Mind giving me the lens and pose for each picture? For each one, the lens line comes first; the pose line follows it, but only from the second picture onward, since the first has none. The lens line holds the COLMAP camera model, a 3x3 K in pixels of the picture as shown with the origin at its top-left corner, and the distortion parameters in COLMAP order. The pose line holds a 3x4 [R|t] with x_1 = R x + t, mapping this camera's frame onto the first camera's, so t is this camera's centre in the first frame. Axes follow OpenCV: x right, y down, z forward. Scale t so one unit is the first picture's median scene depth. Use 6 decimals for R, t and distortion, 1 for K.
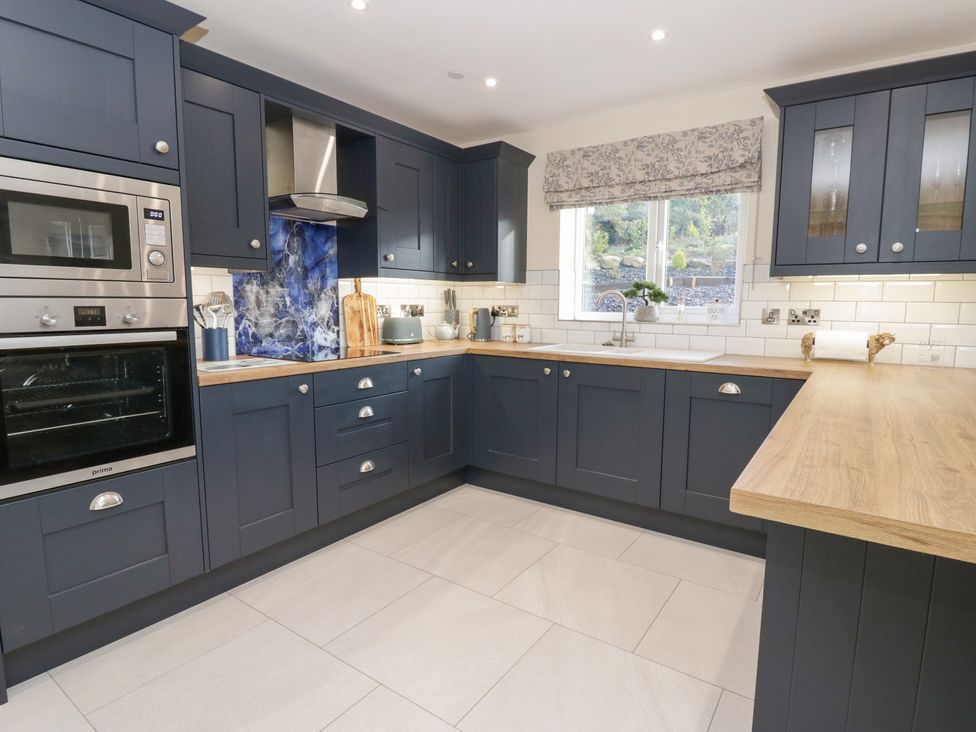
lens RADIAL K [[526.6, 0, 493.1], [0, 526.6, 361.7], [0, 0, 1]] dist [-0.003354, -0.008502]
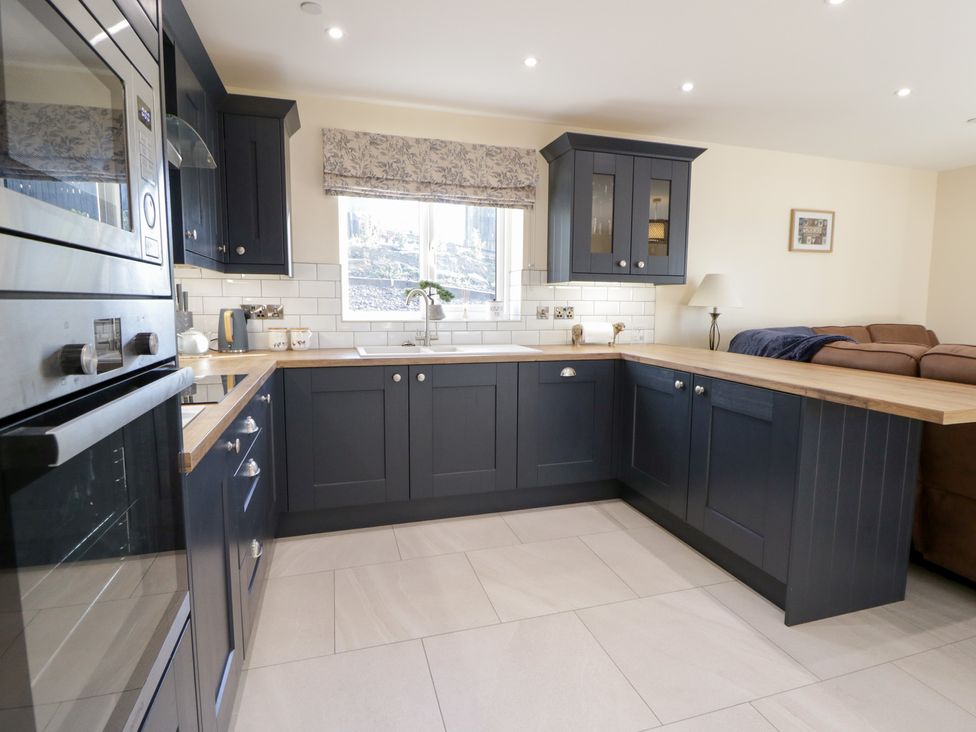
lens RADIAL K [[526.6, 0, 492.3], [0, 526.6, 359.4], [0, 0, 1]] dist [-0.003354, -0.008502]
pose [[0.613215, -0.084314, 0.785403, -0.504848], [0.087541, 0.995416, 0.038510, -0.033081], [-0.785050, 0.045140, 0.617785, 0.312580]]
